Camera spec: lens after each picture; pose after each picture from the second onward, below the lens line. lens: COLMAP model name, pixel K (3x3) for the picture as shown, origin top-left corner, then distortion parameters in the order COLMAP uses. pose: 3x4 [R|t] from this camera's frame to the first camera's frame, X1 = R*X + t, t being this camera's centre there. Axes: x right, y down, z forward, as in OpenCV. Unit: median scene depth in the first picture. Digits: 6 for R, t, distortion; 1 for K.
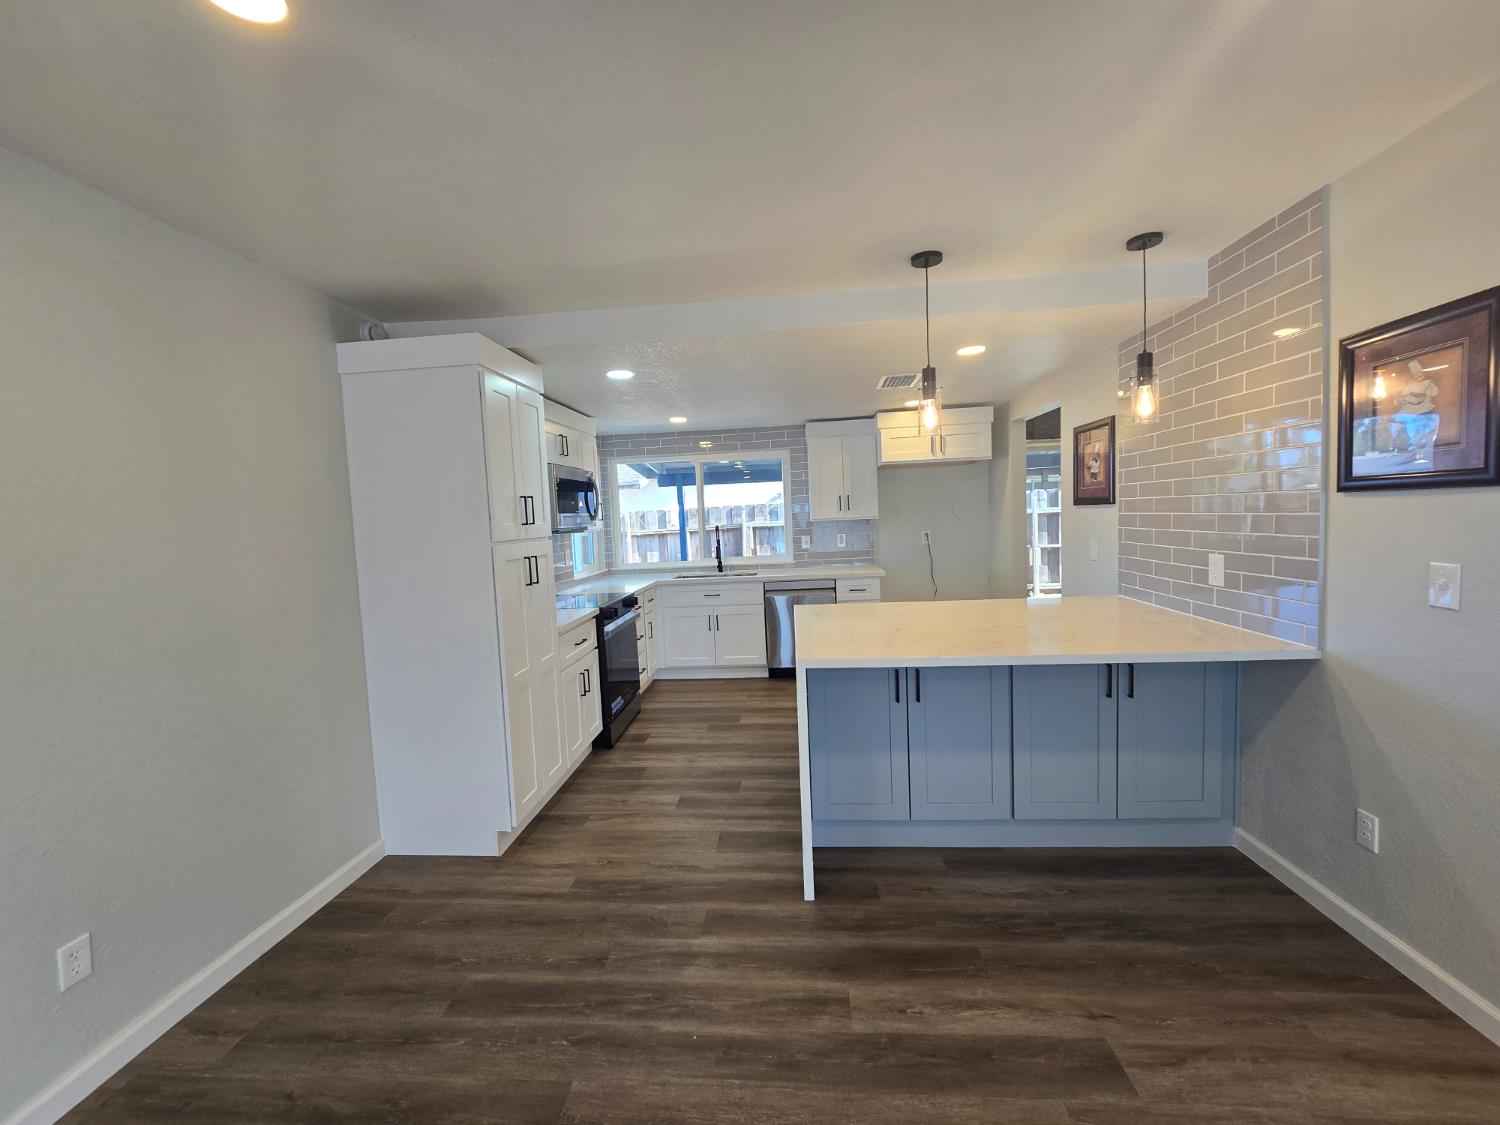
lens RADIAL K [[613.7, 0, 740.7], [0, 613.7, 558.0], [0, 0, 1]] dist [-0.001386, 0.000305]
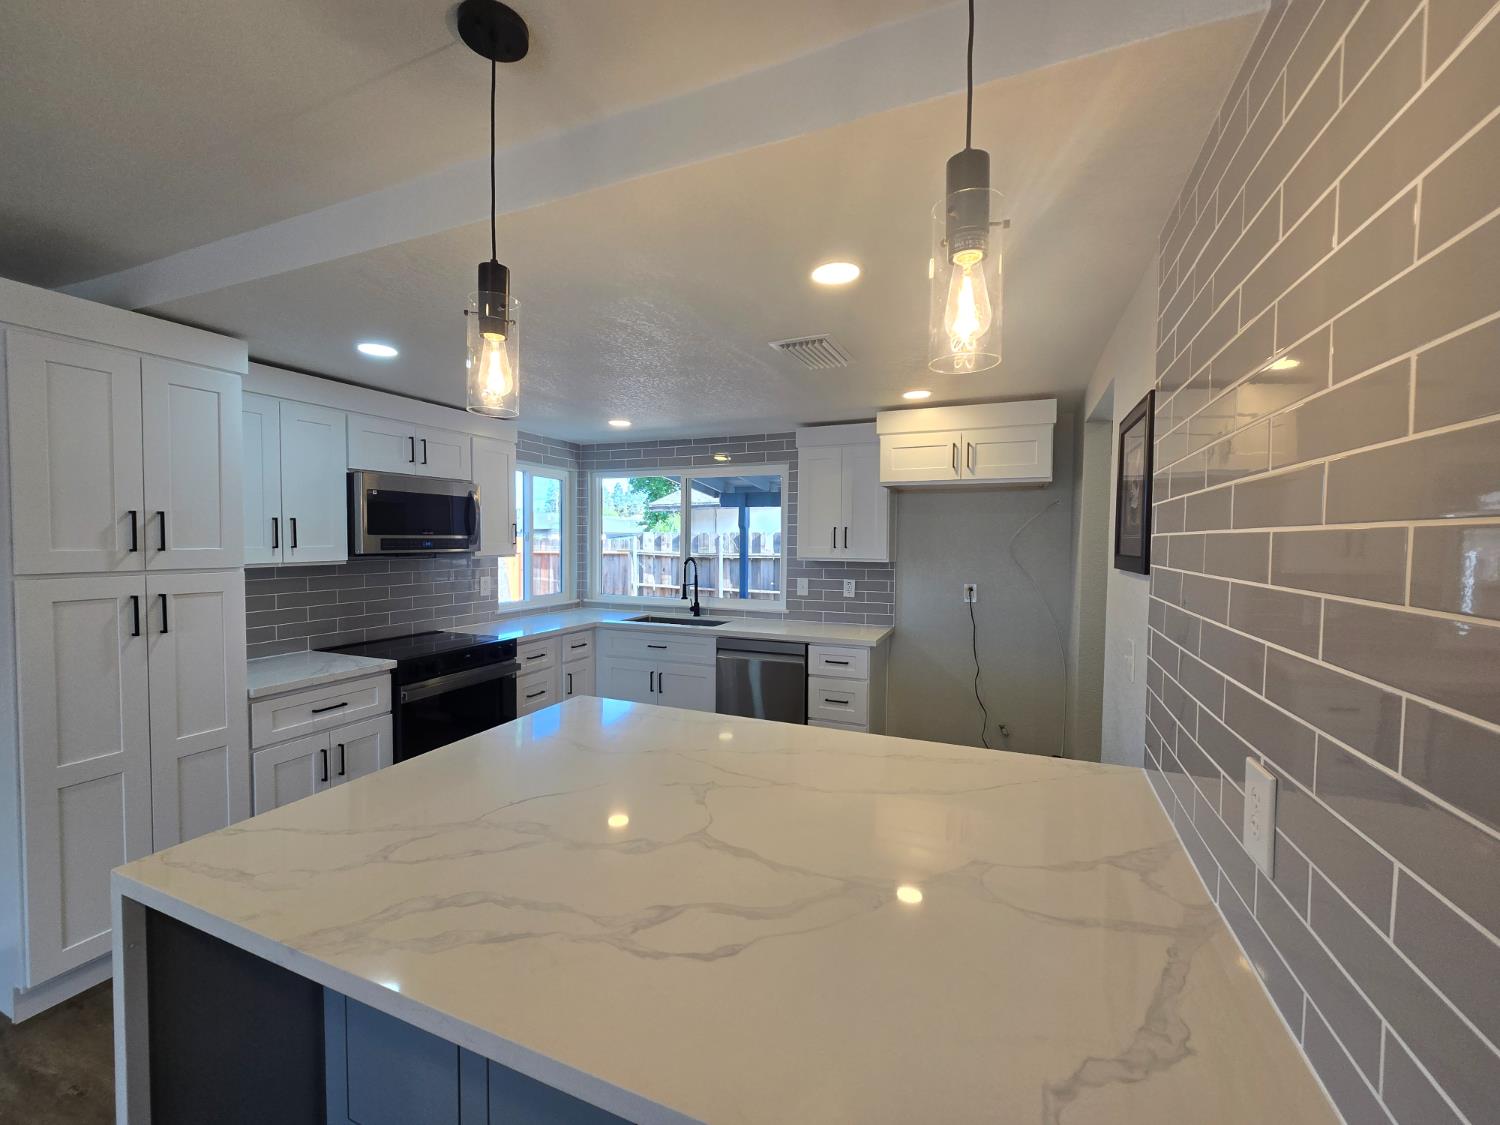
lens RADIAL K [[613.7, 0, 740.7], [0, 613.7, 558.0], [0, 0, 1]] dist [-0.001386, 0.000305]
pose [[0.950427, 0.061215, -0.304863, 0.261136], [-0.071373, 0.997201, -0.022275, -0.038552], [0.302646, 0.042929, 0.952136, 0.258349]]
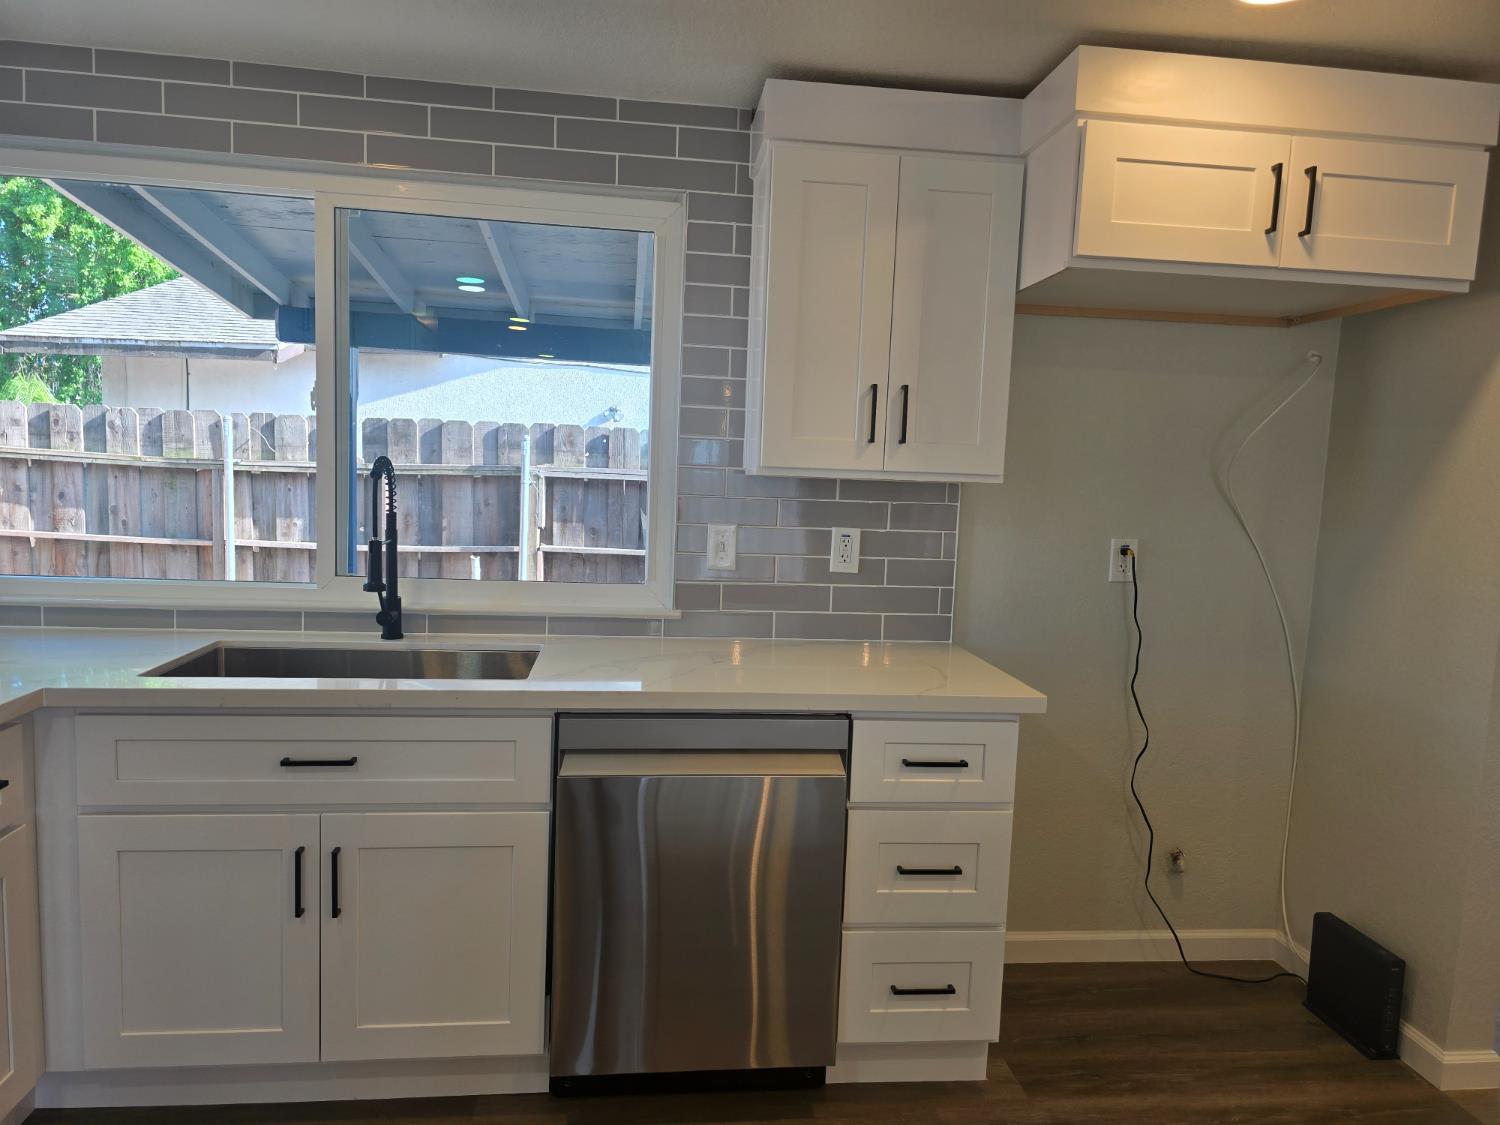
lens RADIAL K [[1008.3, 0, 754.9], [0, 1008.3, 571.4], [0, 0, 1]] dist [0.064883, -0.057837]
pose [[0.973888, 0.063390, 0.218000, 0.021674], [-0.070858, 0.997132, 0.026605, -0.027920], [-0.215688, -0.041357, 0.975586, 0.548829]]
